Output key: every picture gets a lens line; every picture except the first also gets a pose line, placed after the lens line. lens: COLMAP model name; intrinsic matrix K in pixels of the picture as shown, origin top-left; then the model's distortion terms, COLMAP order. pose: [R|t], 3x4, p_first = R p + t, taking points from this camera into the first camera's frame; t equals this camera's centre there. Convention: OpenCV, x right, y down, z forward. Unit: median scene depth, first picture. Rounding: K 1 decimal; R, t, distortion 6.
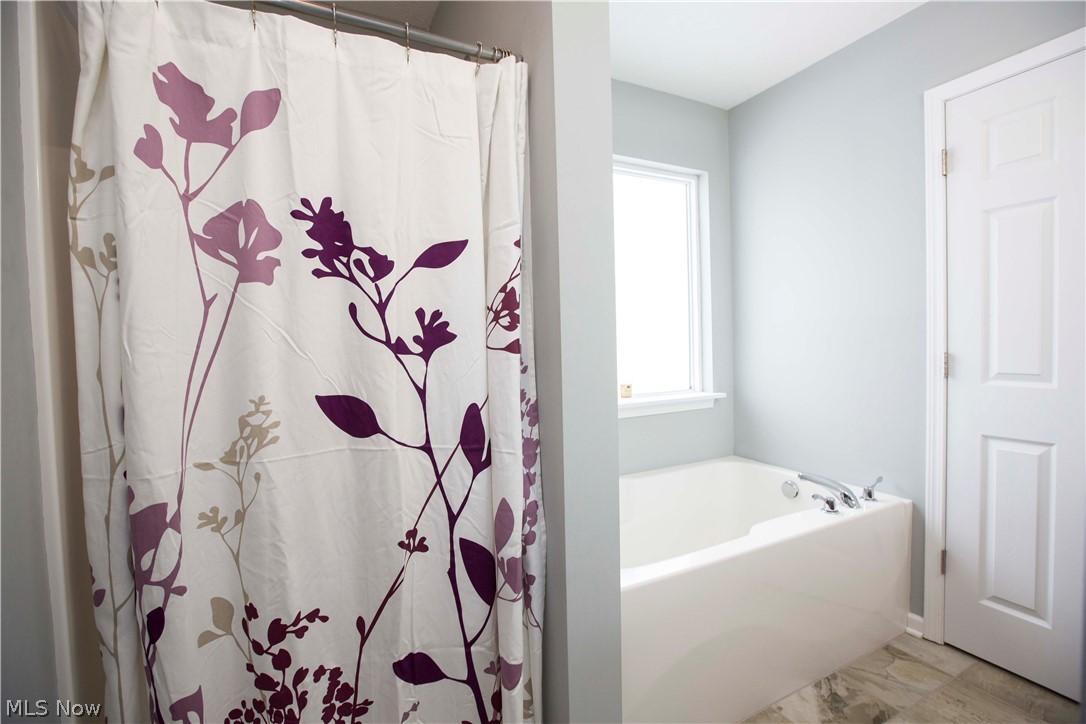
lens RADIAL K [[493.0, 0, 544.3], [0, 493.0, 357.4], [0, 0, 1]] dist [-0.042082, 0.011831]
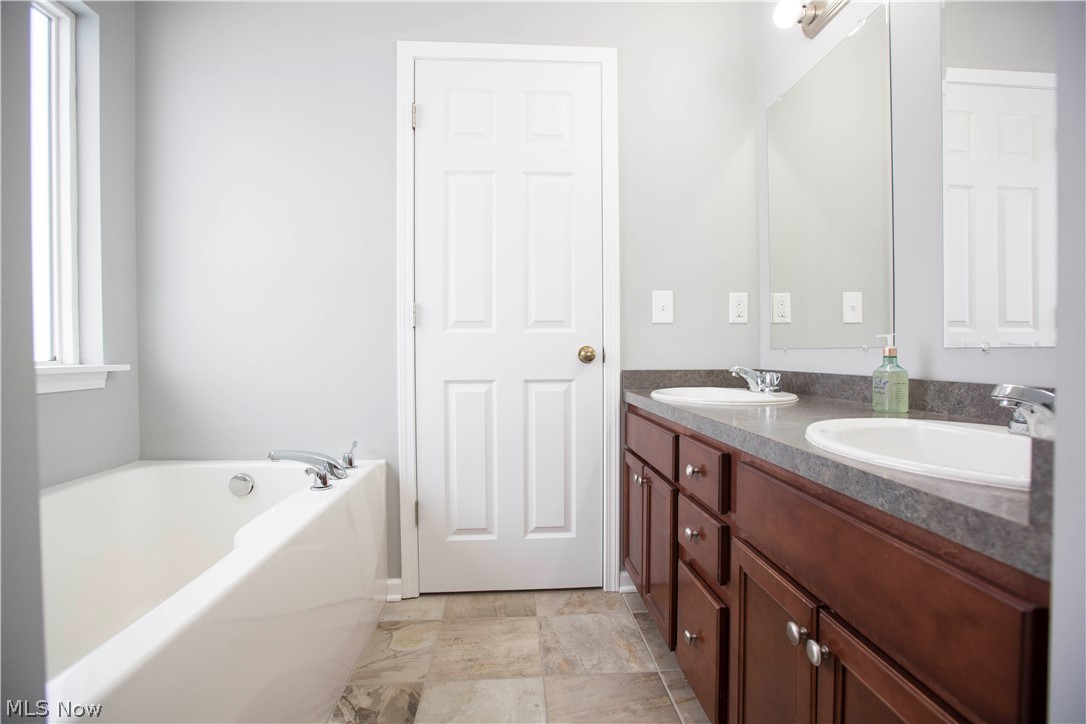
lens RADIAL K [[497.9, 0, 543.6], [0, 497.9, 357.6], [0, 0, 1]] dist [-0.058473, 0.024783]
pose [[0.382938, 0.007974, 0.923739, -0.015954], [0.024651, 0.999518, -0.018848, 0.132000], [-0.923445, 0.029988, 0.382557, 0.362315]]
